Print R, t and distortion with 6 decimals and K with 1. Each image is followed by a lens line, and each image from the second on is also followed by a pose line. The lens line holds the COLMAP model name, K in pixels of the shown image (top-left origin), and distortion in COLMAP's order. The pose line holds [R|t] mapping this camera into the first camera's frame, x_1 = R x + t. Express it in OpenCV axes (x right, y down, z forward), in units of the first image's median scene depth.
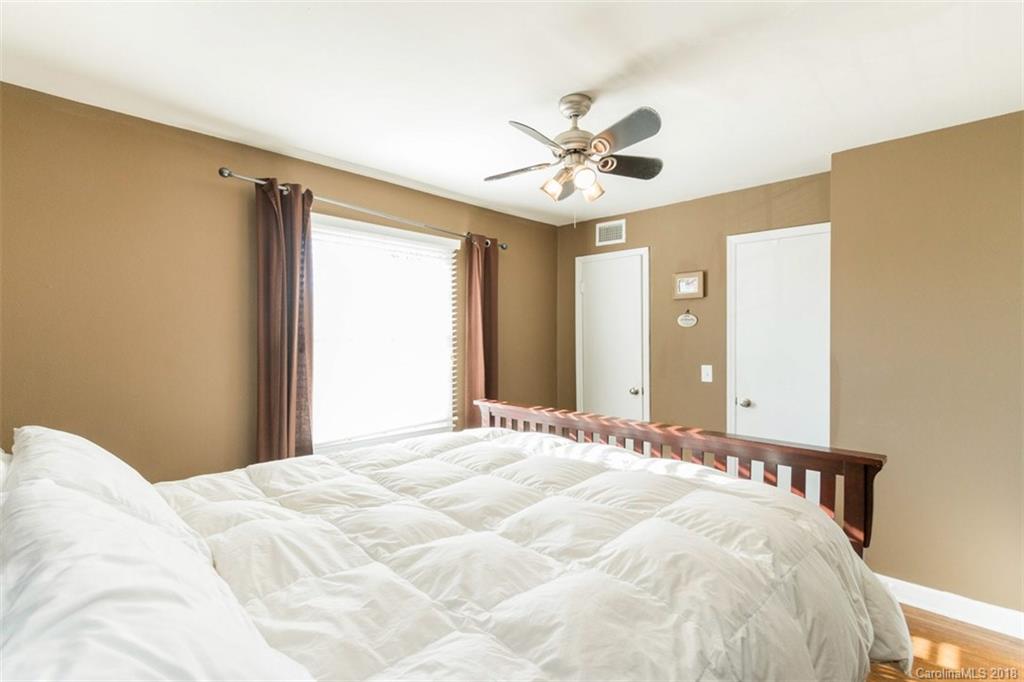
lens RADIAL K [[495.0, 0, 532.2], [0, 495.0, 341.3], [0, 0, 1]] dist [0.000892, -0.000043]
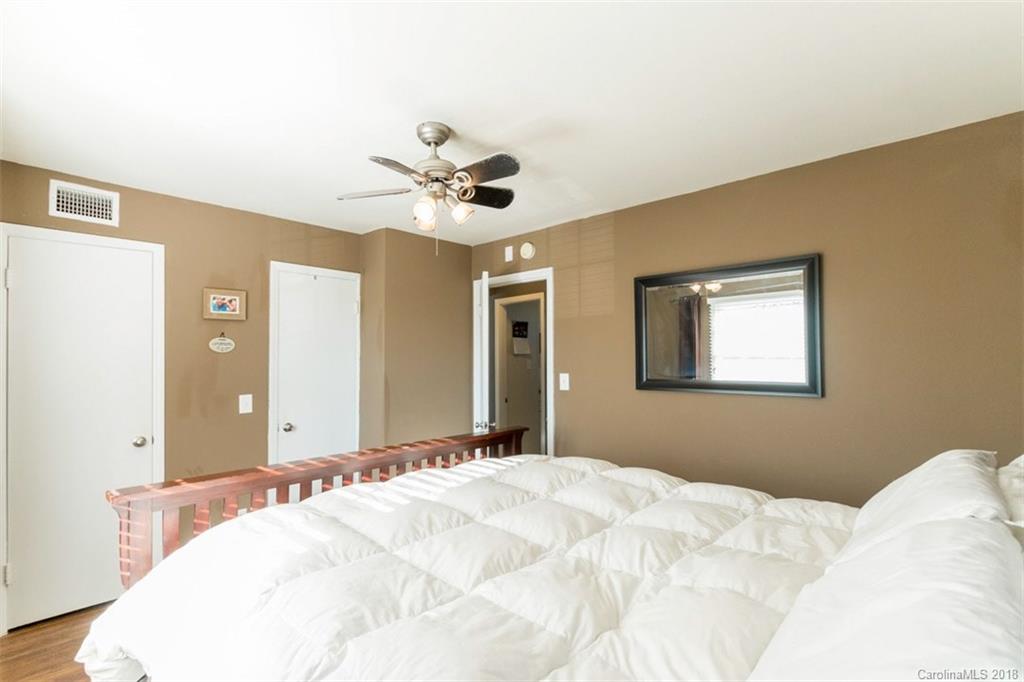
lens RADIAL K [[475.1, 0, 510.0], [0, 475.1, 348.3], [0, 0, 1]] dist [-0.000657, -0.000167]
pose [[-0.012545, 0.022486, 0.999668, -0.533514], [0.014977, 0.999639, -0.022297, -0.010497], [-0.999809, 0.014692, -0.012878, 0.526883]]
